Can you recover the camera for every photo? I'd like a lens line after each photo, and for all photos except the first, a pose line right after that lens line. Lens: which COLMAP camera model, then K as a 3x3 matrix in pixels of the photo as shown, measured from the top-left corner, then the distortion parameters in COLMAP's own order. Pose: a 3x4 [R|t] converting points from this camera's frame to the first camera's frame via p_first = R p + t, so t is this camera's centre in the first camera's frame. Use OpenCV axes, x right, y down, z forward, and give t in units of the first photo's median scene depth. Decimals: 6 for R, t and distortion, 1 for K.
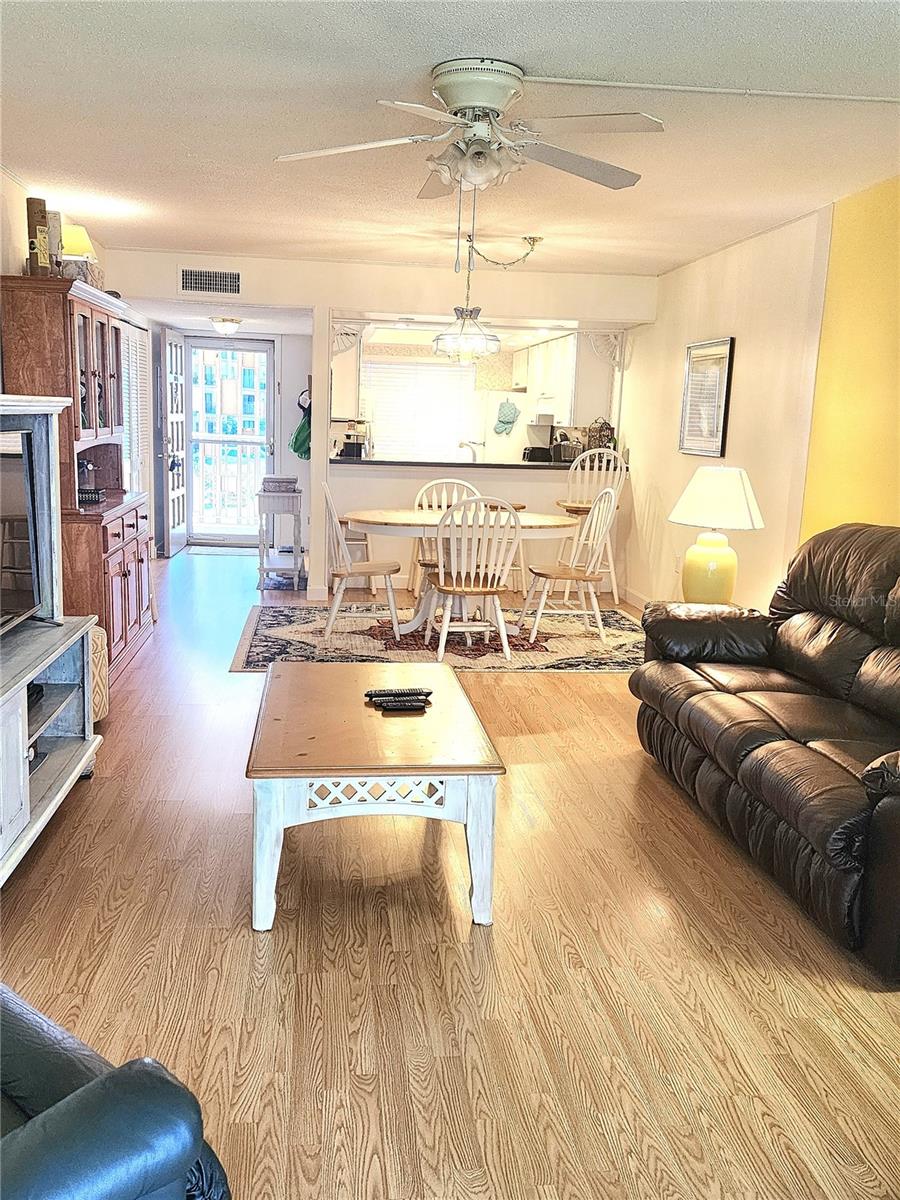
lens RADIAL K [[1050.8, 0, 440.7], [0, 1050.8, 597.9], [0, 0, 1]] dist [0.202735, -0.360748]
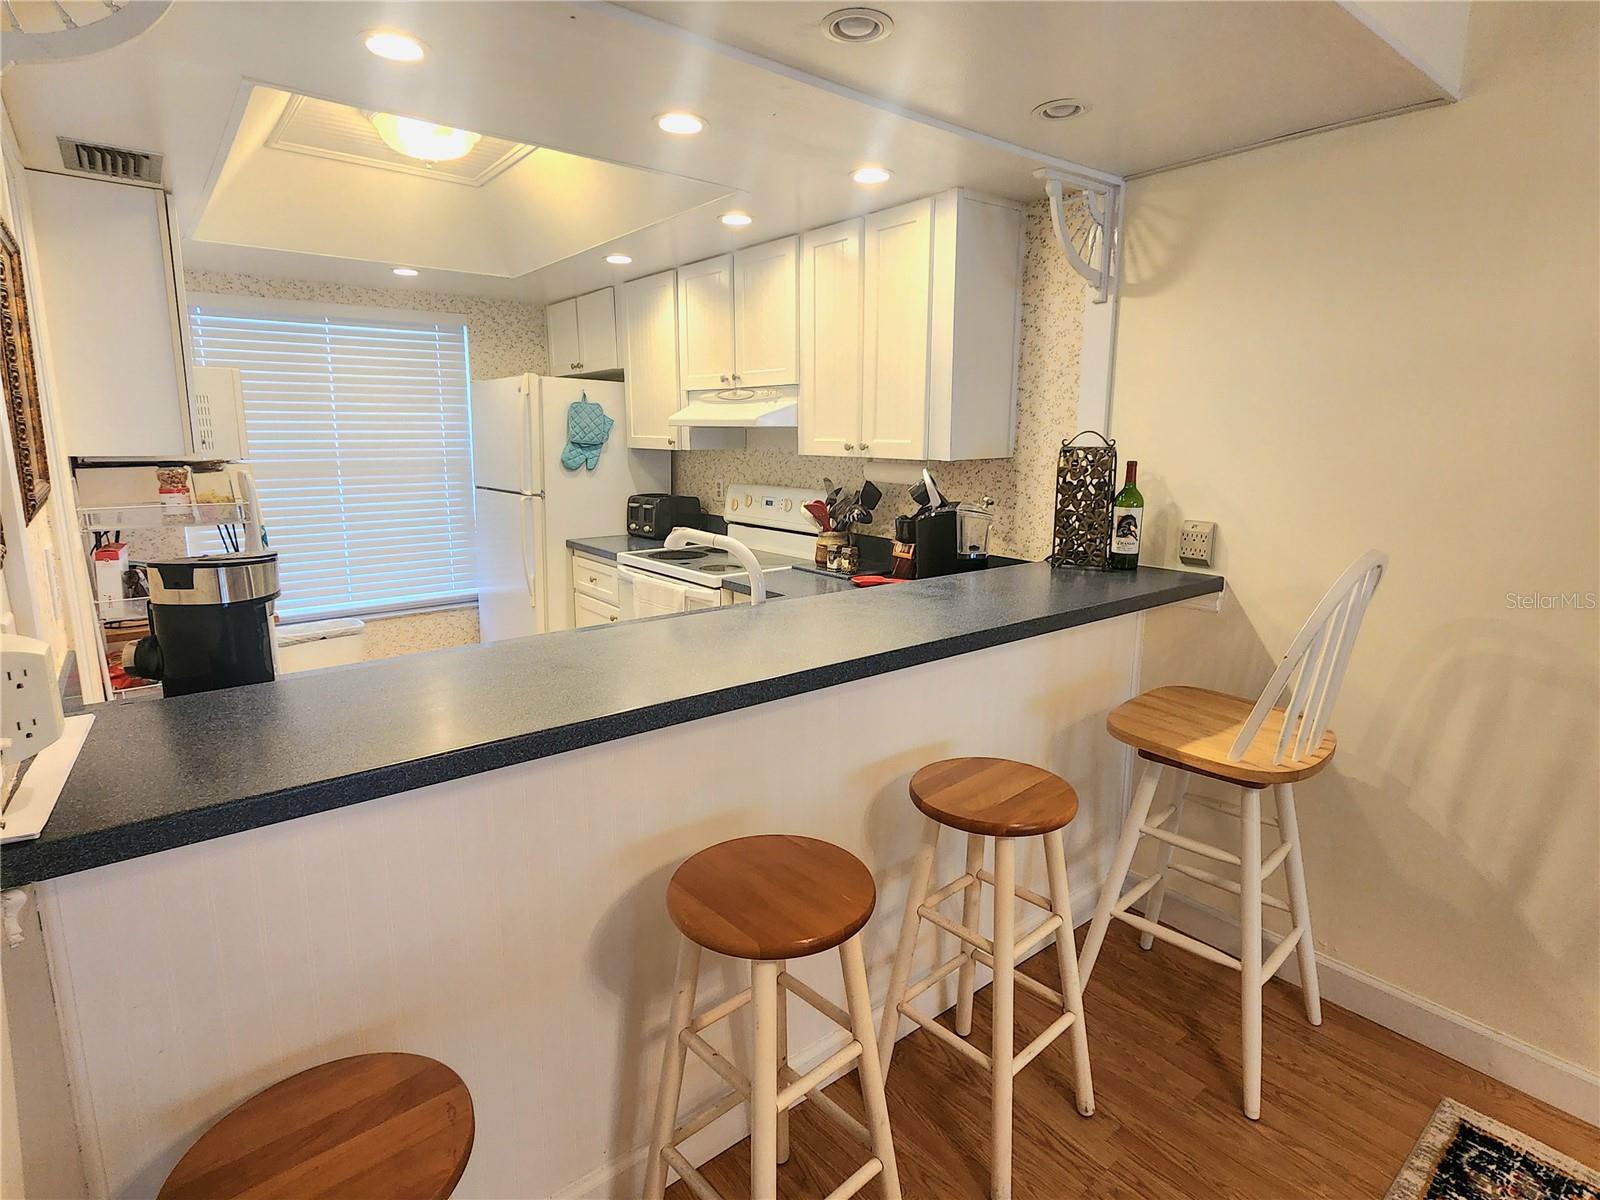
lens RADIAL K [[832.6, 0, 801.8], [0, 832.6, 586.9], [0, 0, 1]] dist [0.001082, 0.000940]
pose [[0.842843, -0.128558, 0.522579, -0.105360], [0.115582, 0.991630, 0.057531, -0.215596], [-0.525601, 0.011912, 0.850648, 1.205549]]
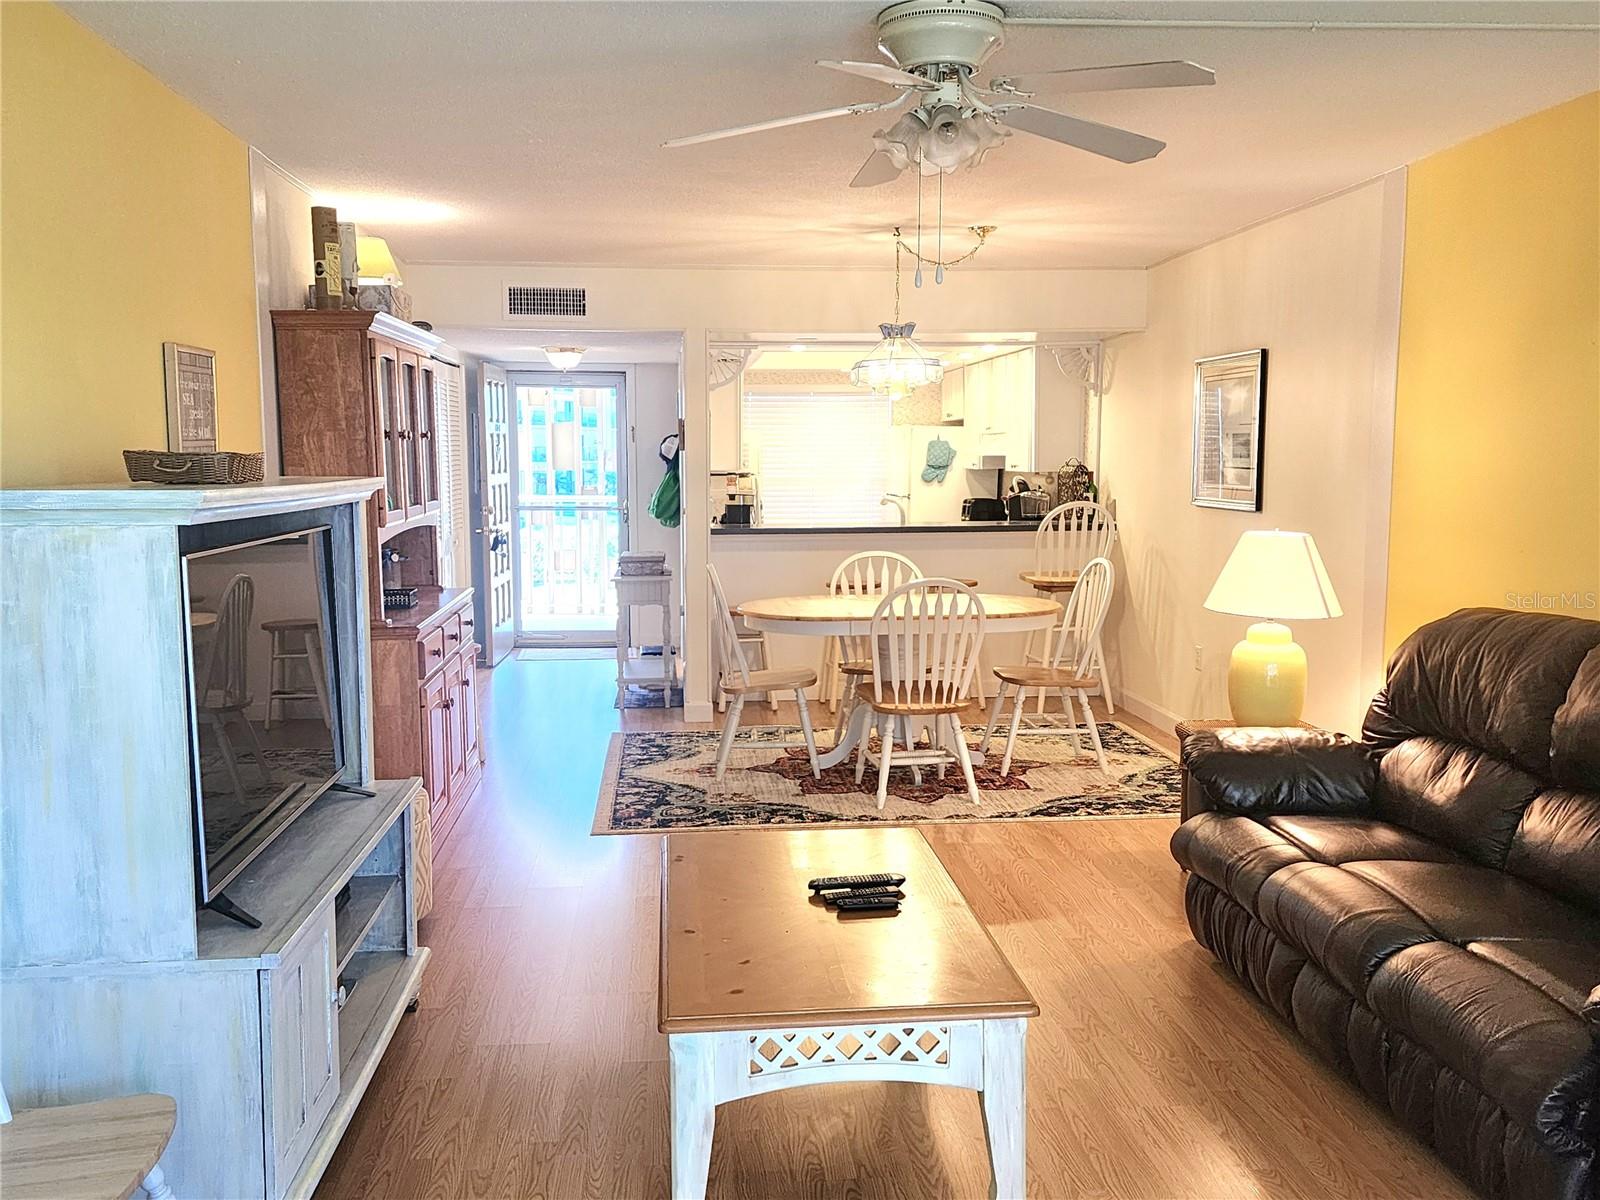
lens RADIAL K [[1401.0, 0, 804.9], [0, 1401.0, 610.8], [0, 0, 1]] dist [0.202735, -0.360748]
pose [[0.999190, -0.034732, -0.020346, -0.028111], [0.033486, 0.997716, -0.058668, -0.019740], [0.022337, 0.057939, 0.998070, 0.034655]]
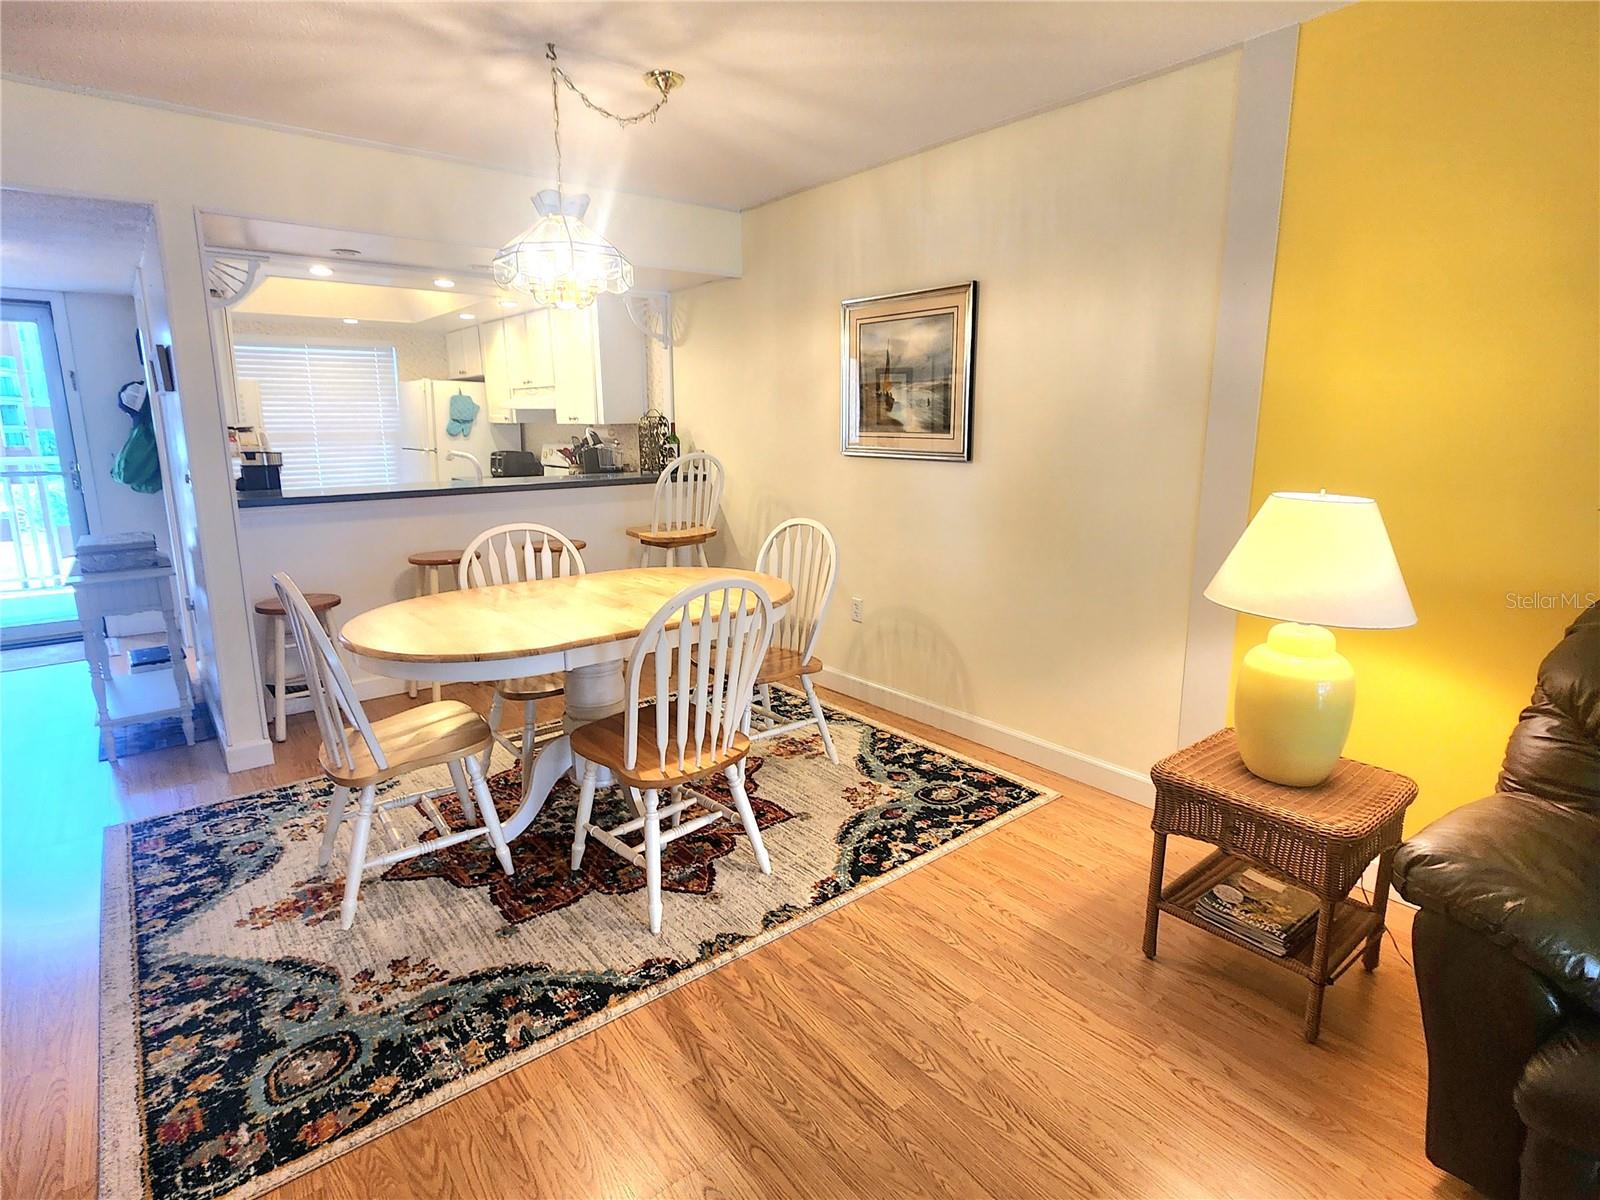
lens RADIAL K [[832.6, 0, 801.8], [0, 832.6, 586.9], [0, 0, 1]] dist [0.001082, 0.000940]
pose [[0.840224, -0.143415, 0.522930, -0.121530], [0.122913, 0.989660, 0.073925, -0.114516], [-0.528125, 0.002161, 0.849164, 0.663954]]
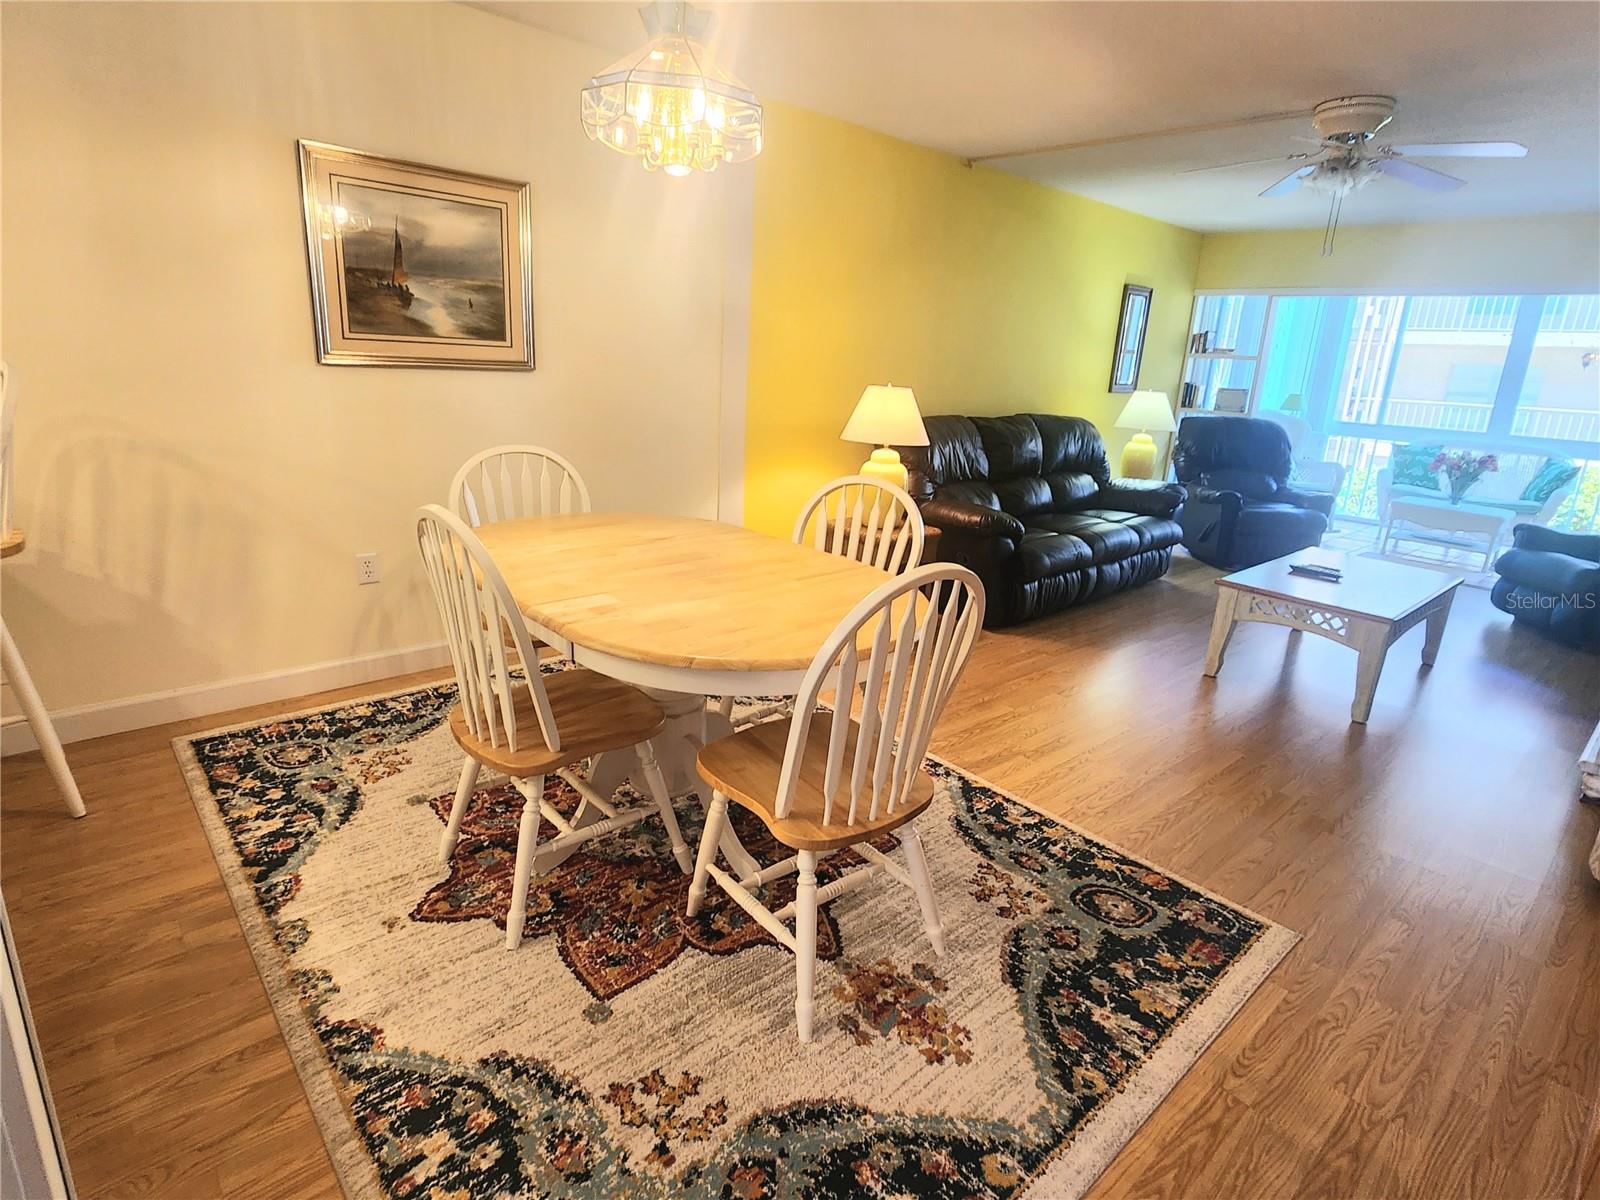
lens RADIAL K [[832.6, 0, 801.8], [0, 832.6, 586.9], [0, 0, 1]] dist [0.001082, 0.000940]
pose [[-0.578094, -0.284535, 0.764753, -0.296645], [0.065543, 0.918011, 0.391102, -0.218645], [-0.813333, 0.276218, -0.512047, 1.273665]]
